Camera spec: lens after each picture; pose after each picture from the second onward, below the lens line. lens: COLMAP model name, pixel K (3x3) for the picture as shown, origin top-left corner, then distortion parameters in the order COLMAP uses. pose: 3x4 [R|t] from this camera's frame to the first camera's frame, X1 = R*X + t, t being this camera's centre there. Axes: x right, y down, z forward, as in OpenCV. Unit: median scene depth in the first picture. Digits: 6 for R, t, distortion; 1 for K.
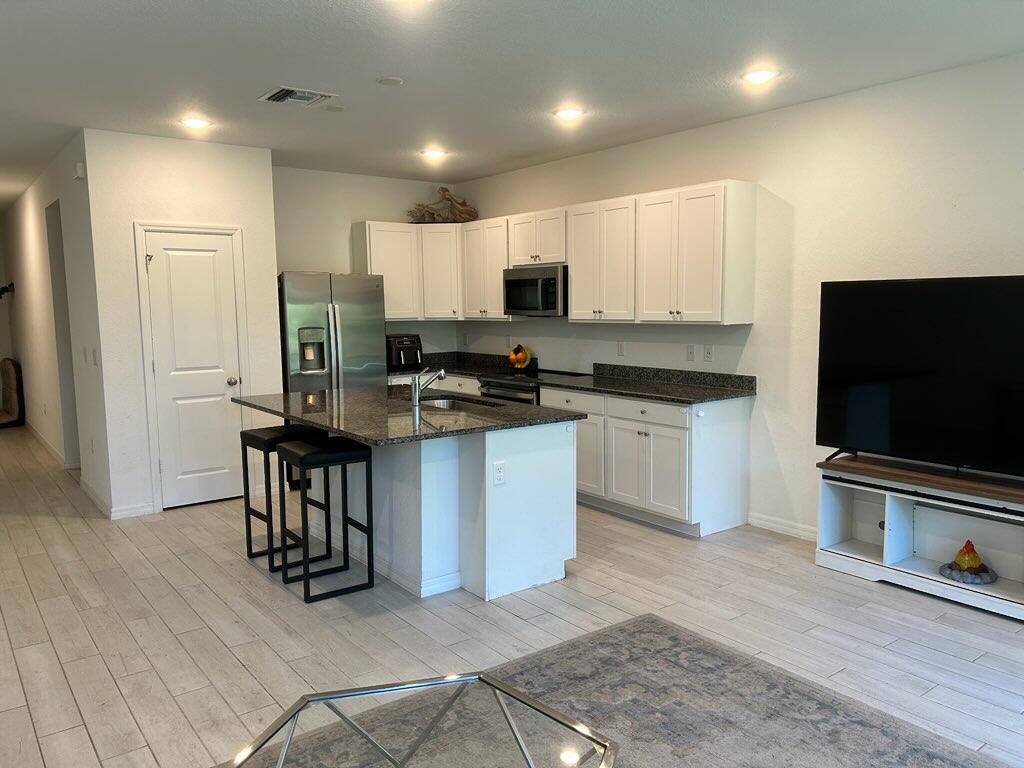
lens RADIAL K [[771.4, 0, 522.4], [0, 771.4, 408.2], [0, 0, 1]] dist [0.060861, -0.063980]
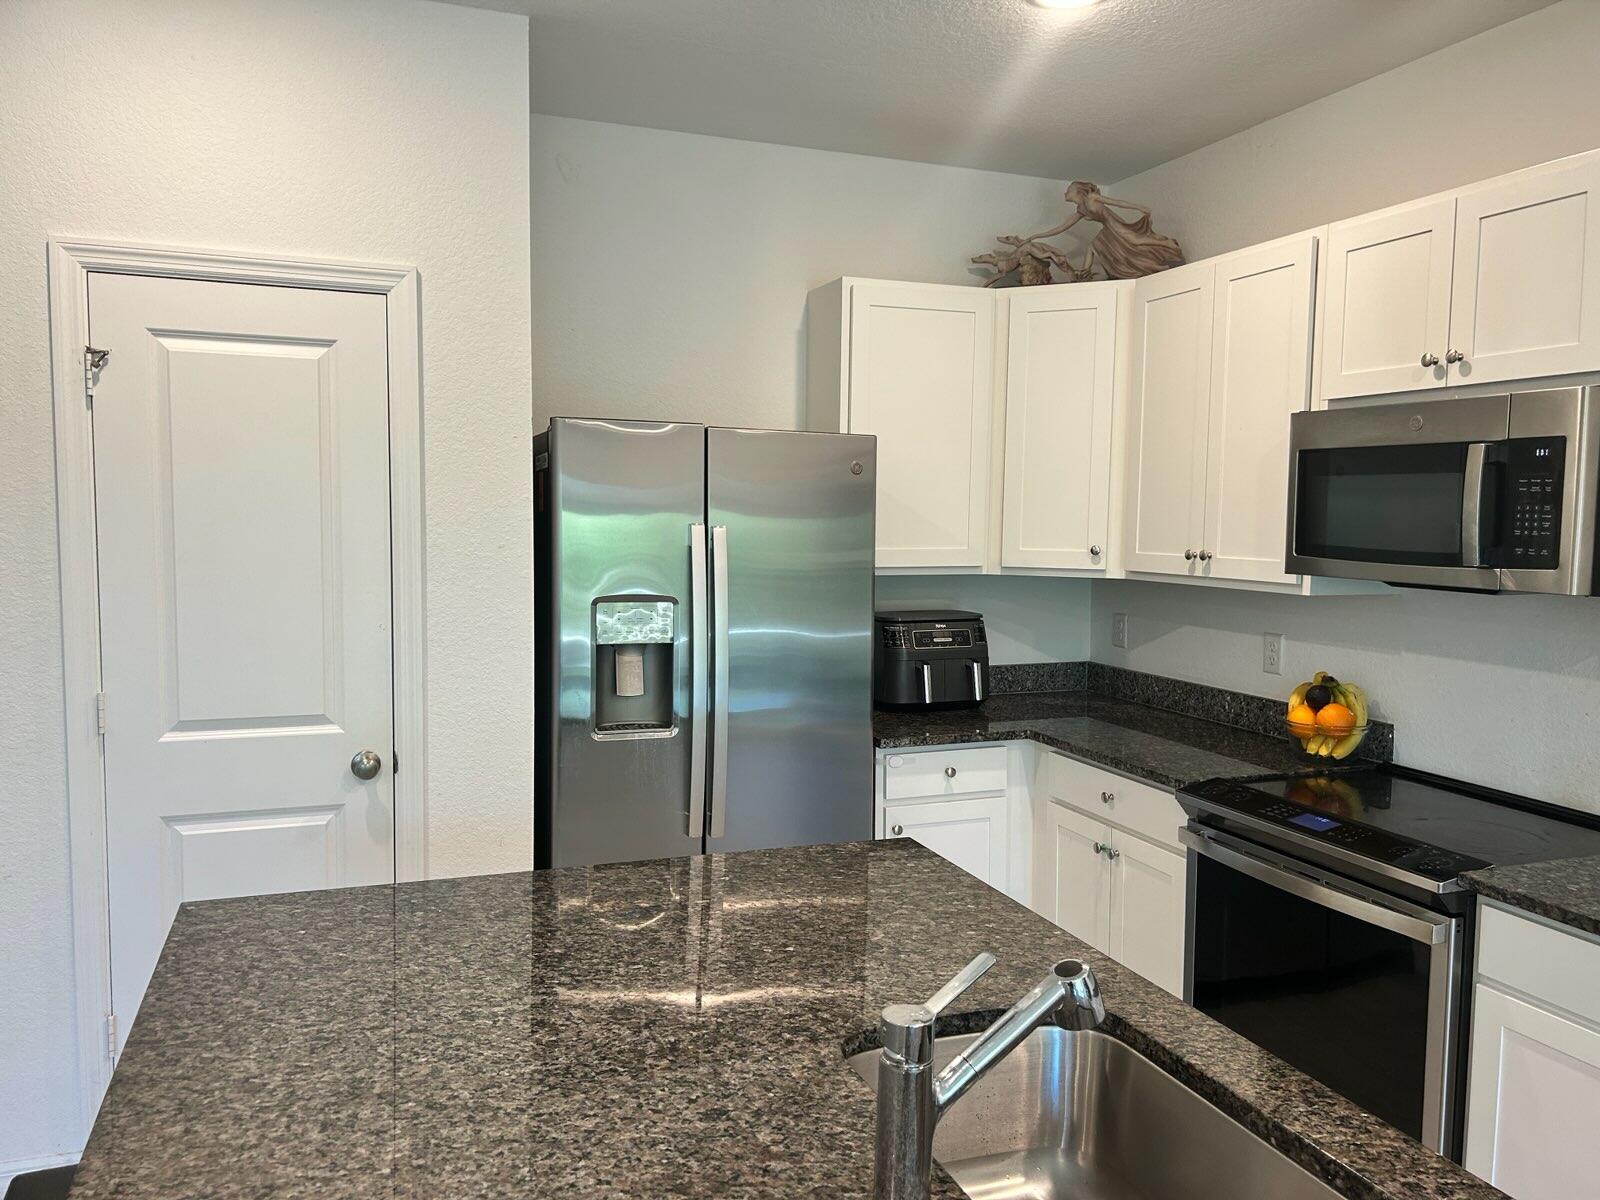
lens RADIAL K [[1205.4, 0, 798.8], [0, 1205.4, 608.0], [0, 0, 1]] dist [0.060861, -0.063980]
pose [[0.957094, 0.046992, -0.285943, -0.066901], [-0.062284, 0.997061, -0.044614, -0.078201], [0.283006, 0.060510, 0.957208, 0.530987]]
